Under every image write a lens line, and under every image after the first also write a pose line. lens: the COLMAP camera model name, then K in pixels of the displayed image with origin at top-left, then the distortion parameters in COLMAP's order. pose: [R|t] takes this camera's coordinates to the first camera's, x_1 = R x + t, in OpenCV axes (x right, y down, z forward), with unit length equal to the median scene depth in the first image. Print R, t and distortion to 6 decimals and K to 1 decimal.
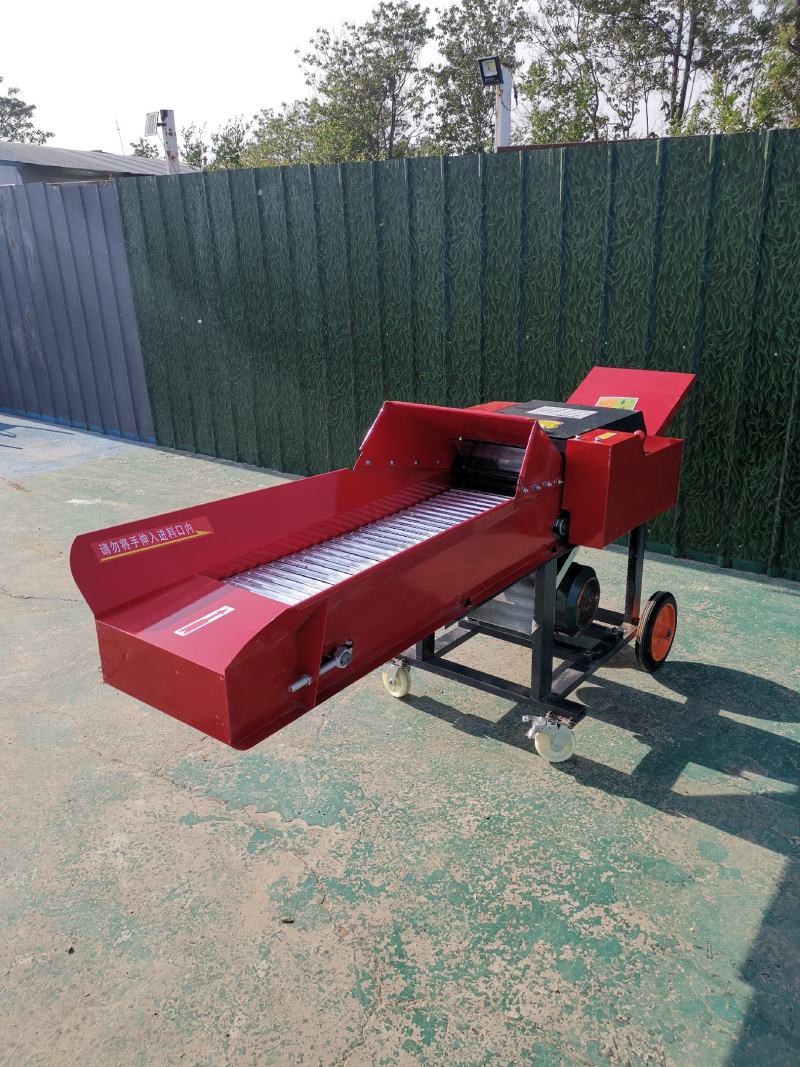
lens RADIAL K [[816.2, 0, 405.0], [0, 816.2, 541.7], [0, 0, 1]] dist [0.028339, -0.017925]
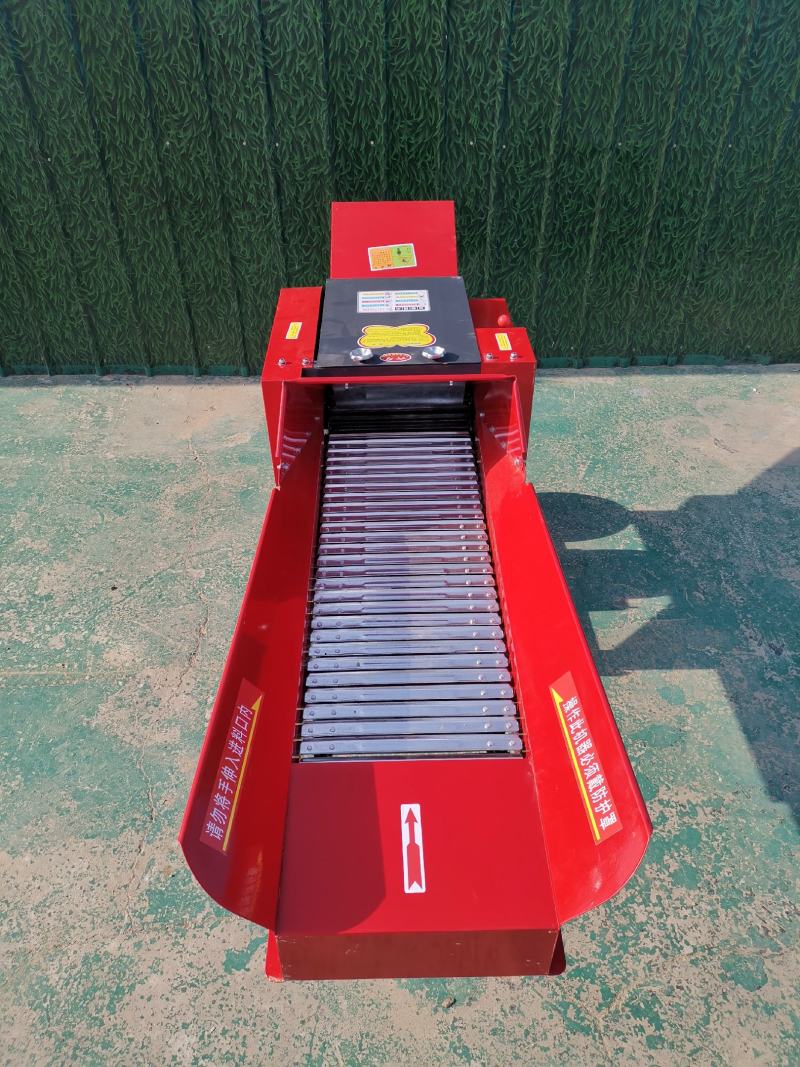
lens RADIAL K [[816.2, 0, 398.6], [0, 816.2, 537.2], [0, 0, 1]] dist [0.028339, -0.017925]
pose [[0.786574, -0.390487, 0.478353, -0.230002], [0.210092, 0.897684, 0.387330, -0.203866], [-0.580657, -0.204165, 0.788133, 0.222993]]
